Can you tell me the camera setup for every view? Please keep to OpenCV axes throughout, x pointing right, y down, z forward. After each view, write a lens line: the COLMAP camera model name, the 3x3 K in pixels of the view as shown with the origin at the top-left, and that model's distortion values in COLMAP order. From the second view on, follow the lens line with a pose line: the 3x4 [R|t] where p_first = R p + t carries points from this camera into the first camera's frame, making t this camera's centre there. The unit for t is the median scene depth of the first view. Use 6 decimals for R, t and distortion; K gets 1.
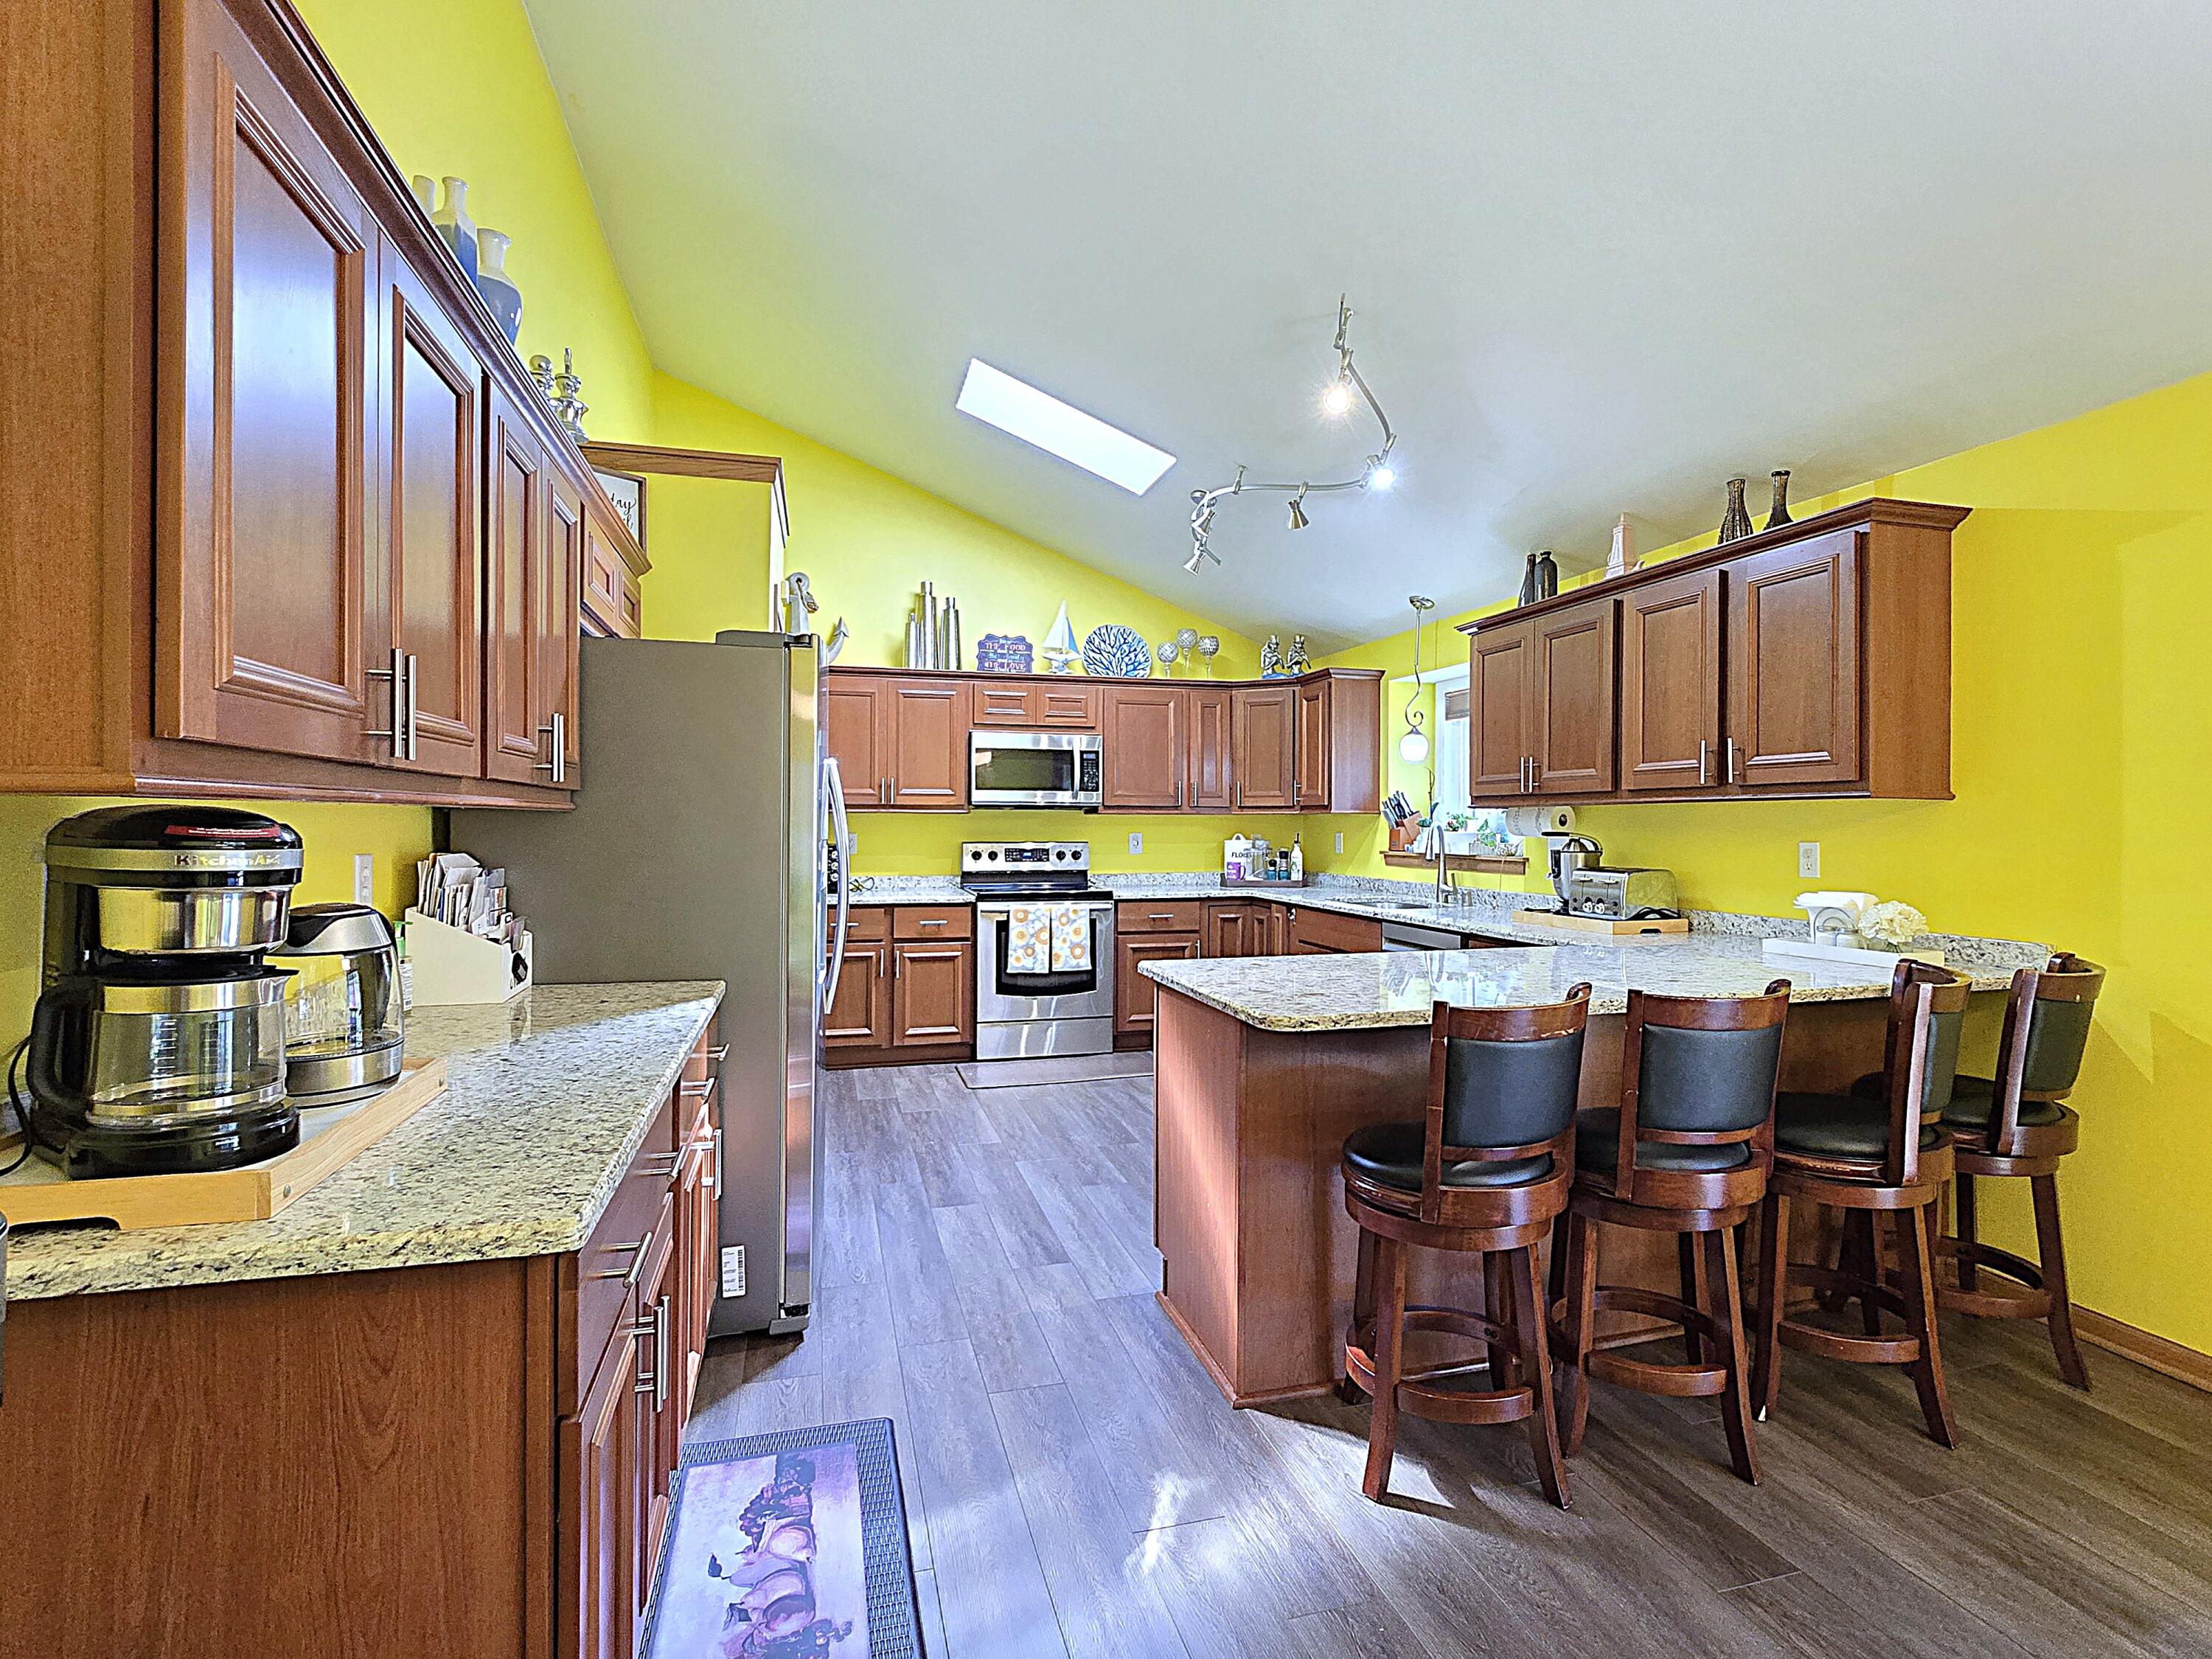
lens RADIAL K [[1063.4, 0, 1114.9], [0, 1063.4, 812.9], [0, 0, 1]] dist [-0.001430, -0.000412]
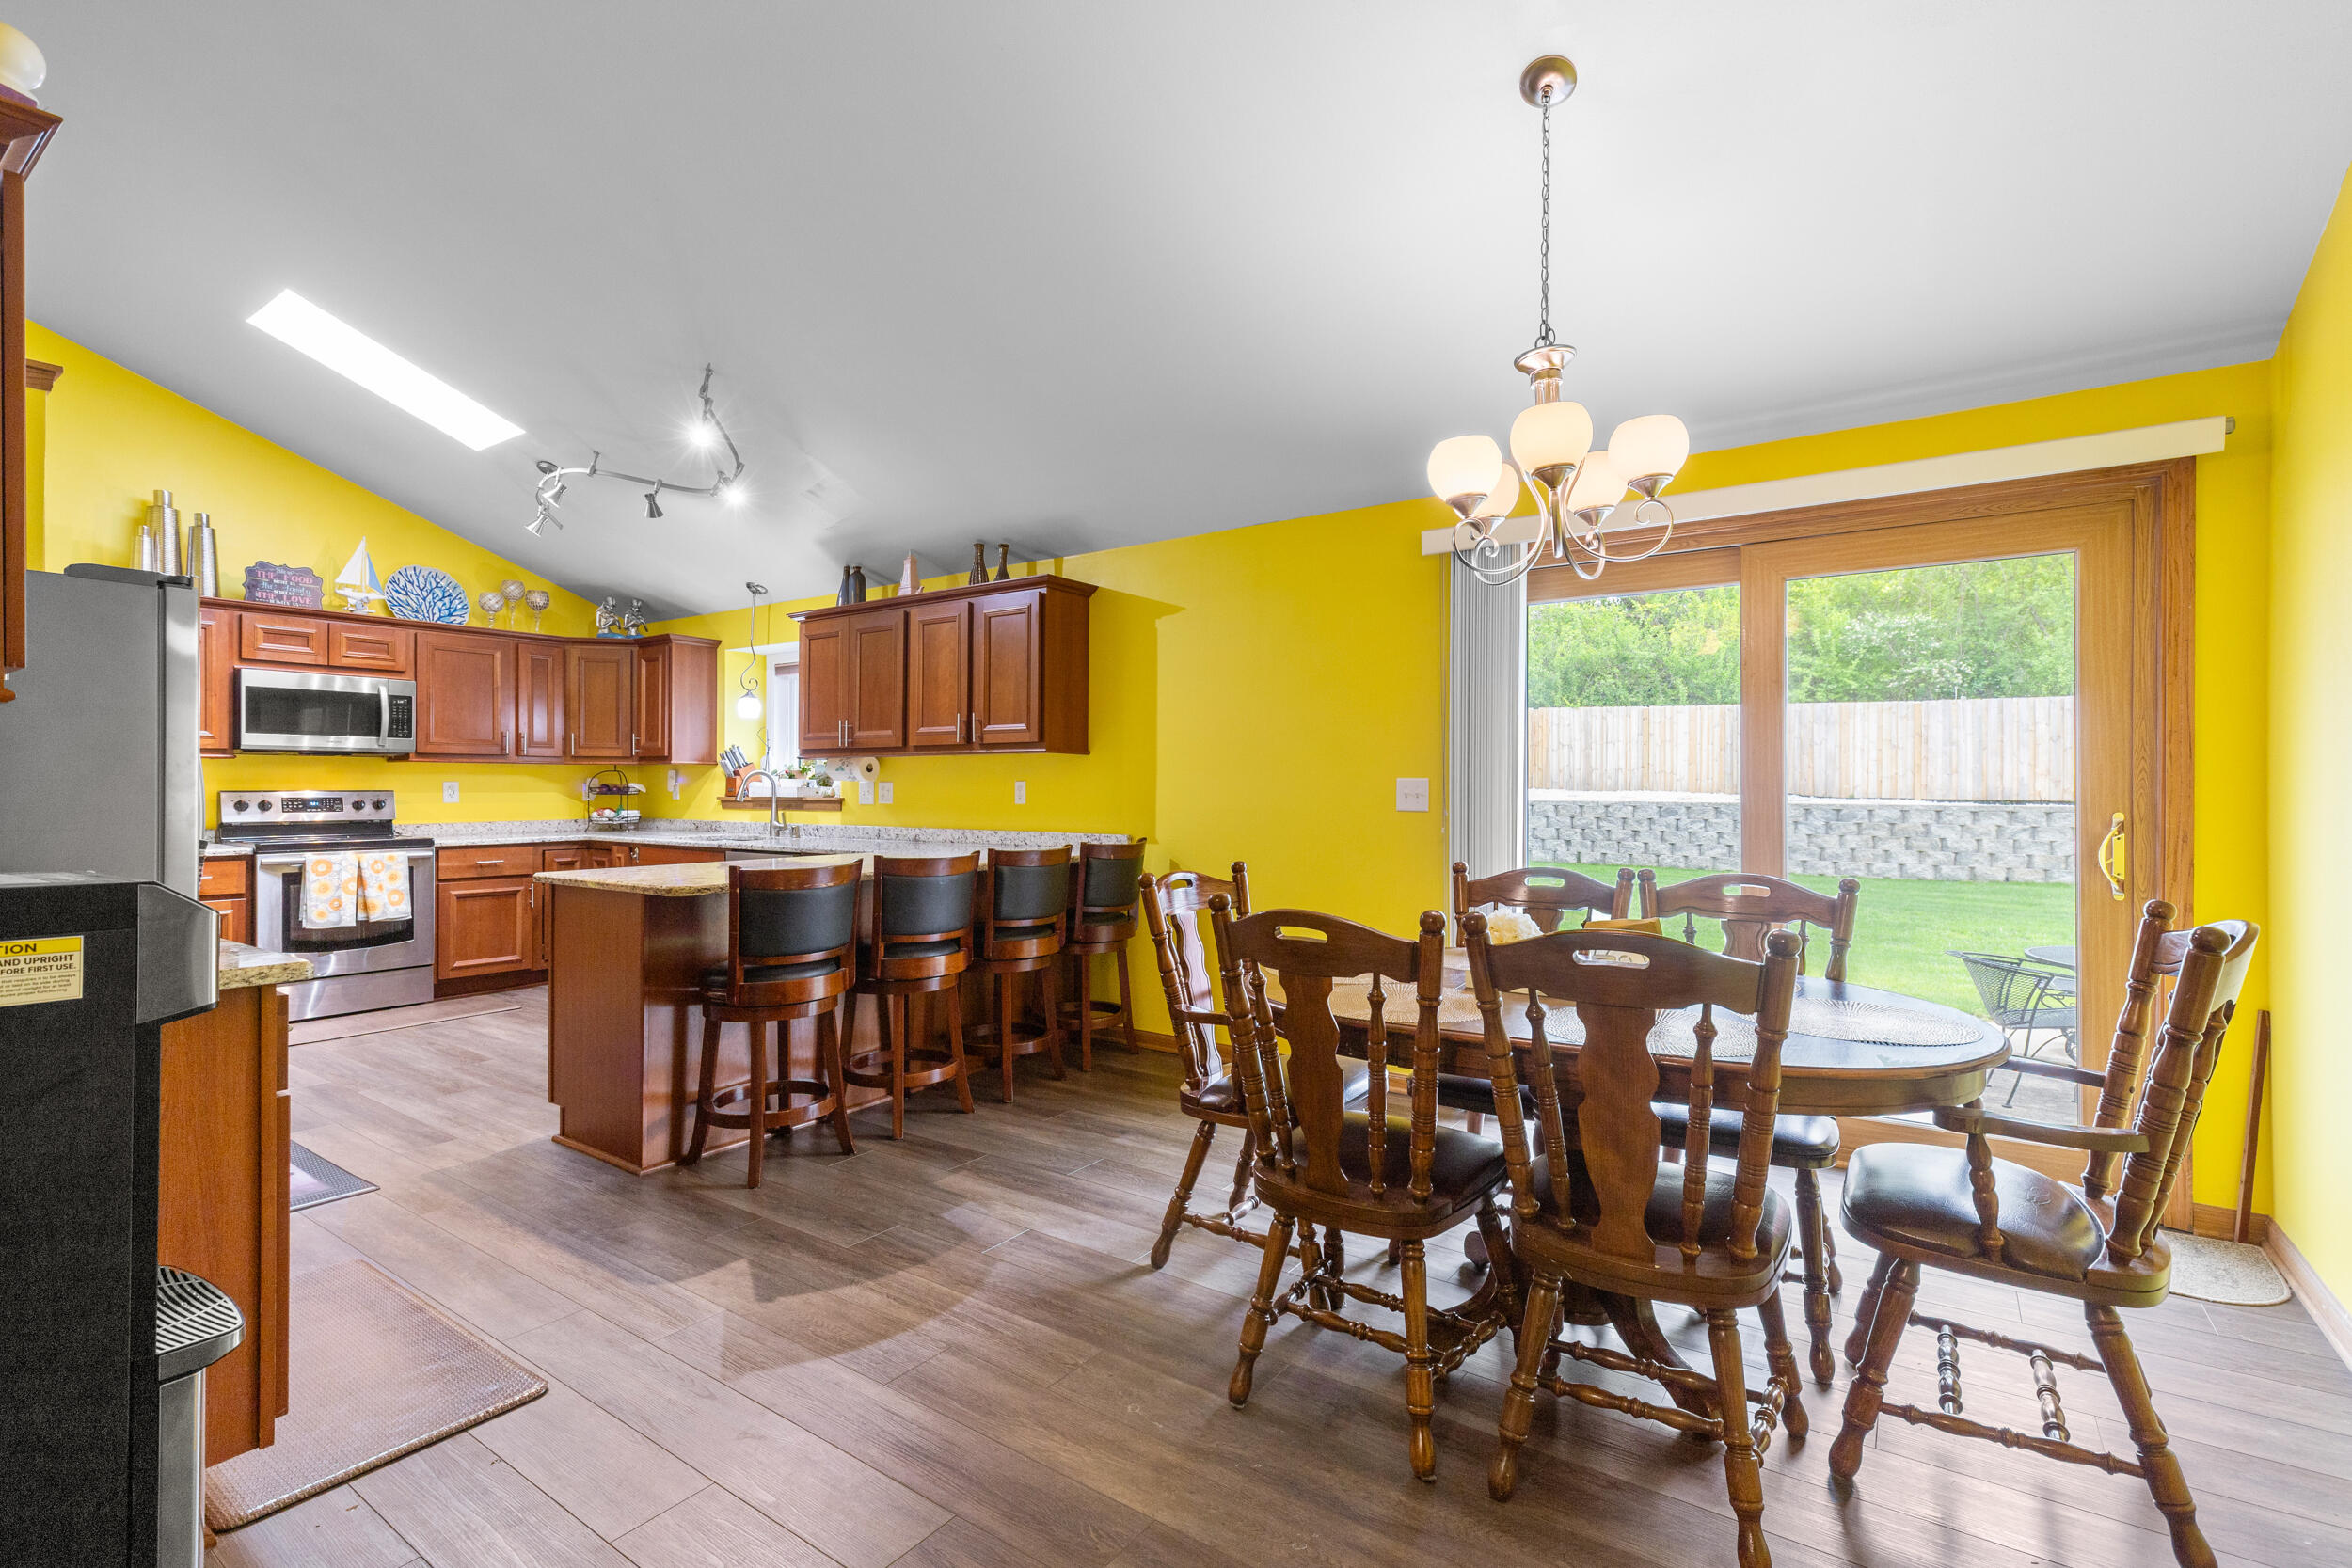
lens RADIAL K [[1059.4, 0, 1184.1], [0, 1059.4, 794.2], [0, 0, 1]] dist [0.007585, -0.000346]
pose [[0.774782, -0.003783, 0.632218, -0.089850], [-0.006536, 0.999881, 0.013993, 0.013829], [-0.632195, -0.014974, 0.774664, -0.221247]]
